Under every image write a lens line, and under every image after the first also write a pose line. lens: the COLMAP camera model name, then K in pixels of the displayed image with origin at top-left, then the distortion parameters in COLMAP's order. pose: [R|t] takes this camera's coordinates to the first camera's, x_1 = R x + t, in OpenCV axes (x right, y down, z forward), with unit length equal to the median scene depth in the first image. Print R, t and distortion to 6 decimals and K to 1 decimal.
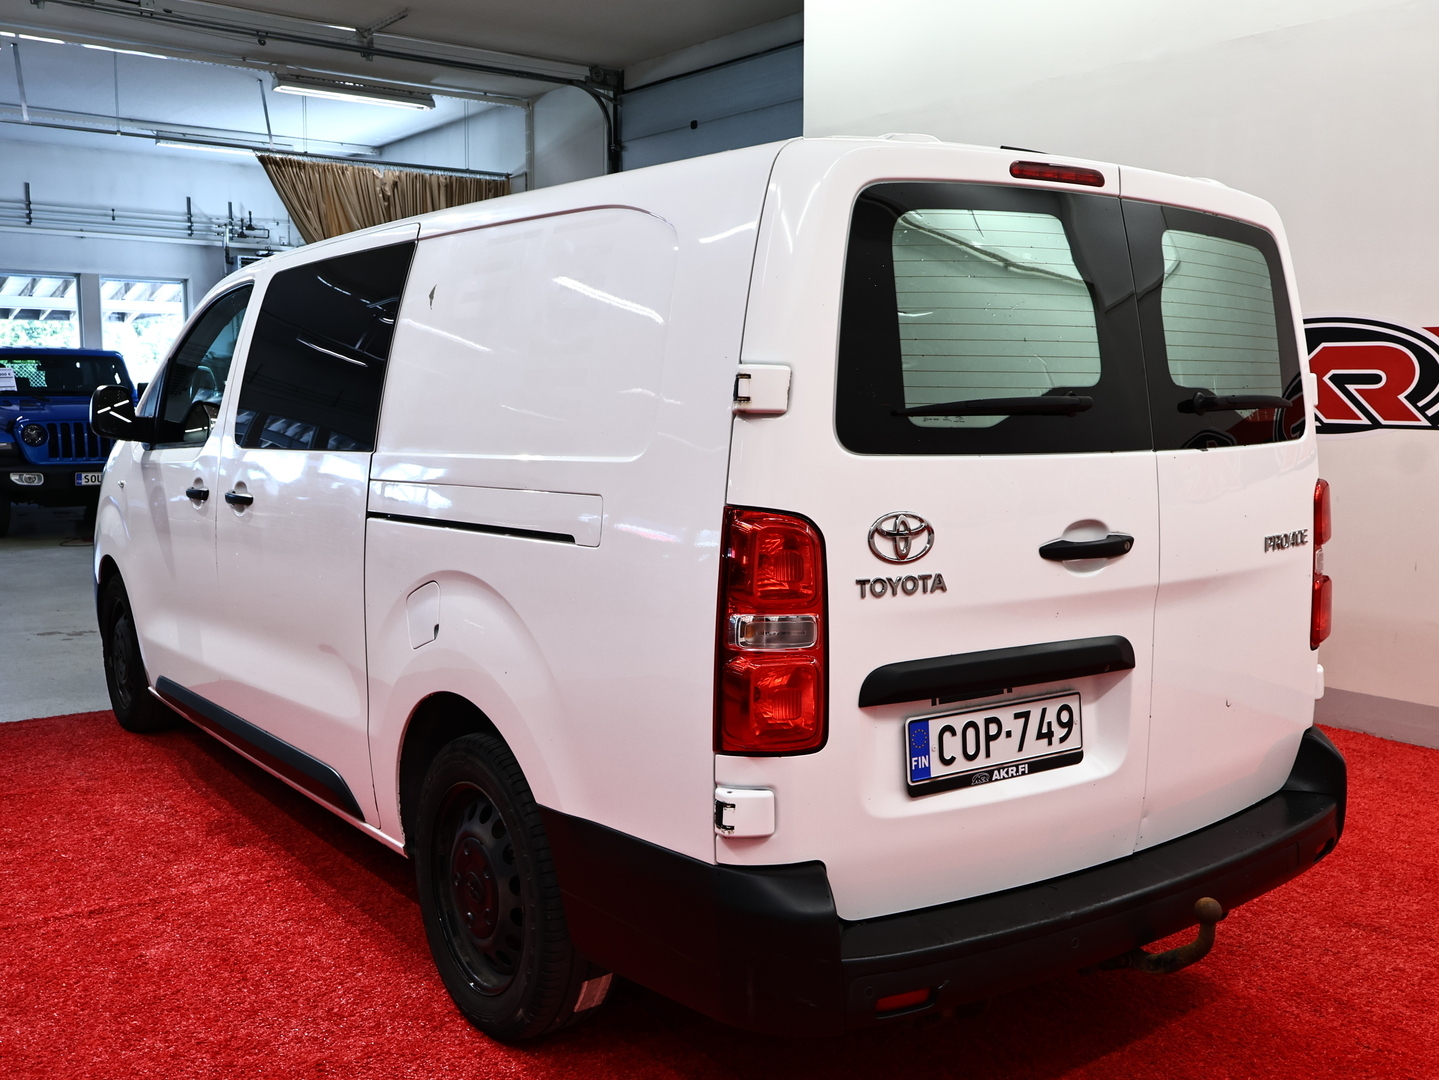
lens RADIAL K [[1364.2, 0, 725.2], [0, 1364.2, 550.1], [0, 0, 1]] dist [-0.002854, 0.022495]
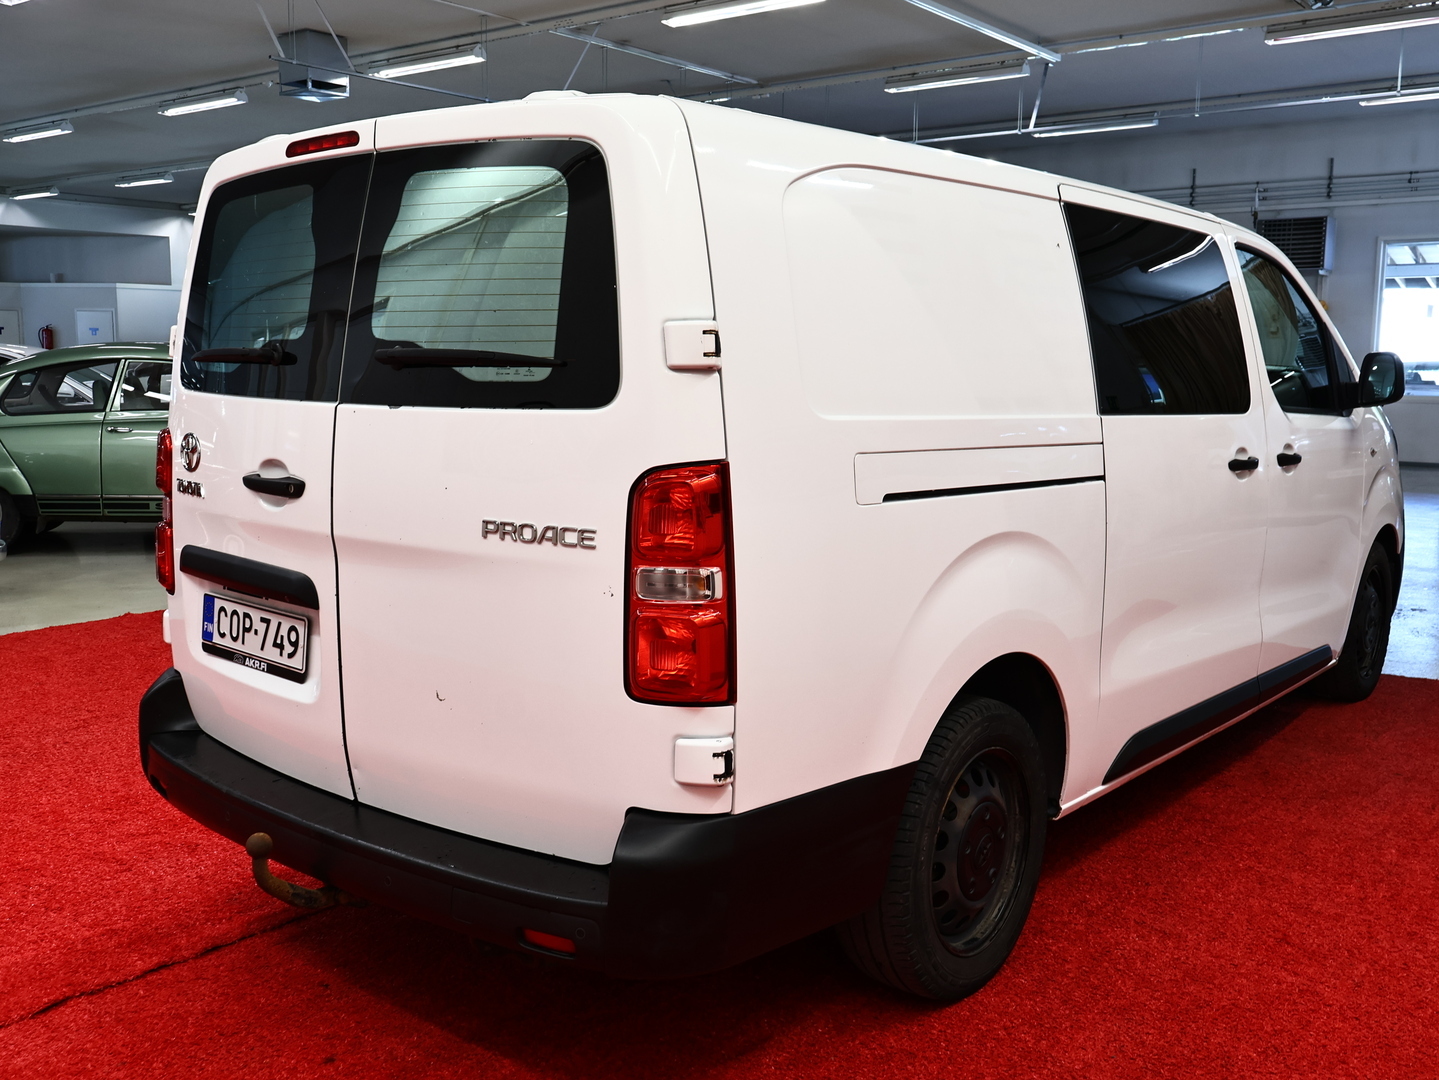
lens RADIAL K [[1350.0, 0, 719.5], [0, 1350.0, 540.0], [0, 0, 1]] dist [-0.015043, 0.070155]
pose [[0.246452, 0.135075, -0.959696, 1.414567], [-0.122101, 0.986677, 0.107517, -0.119566], [0.961433, 0.090682, 0.259661, 1.065603]]
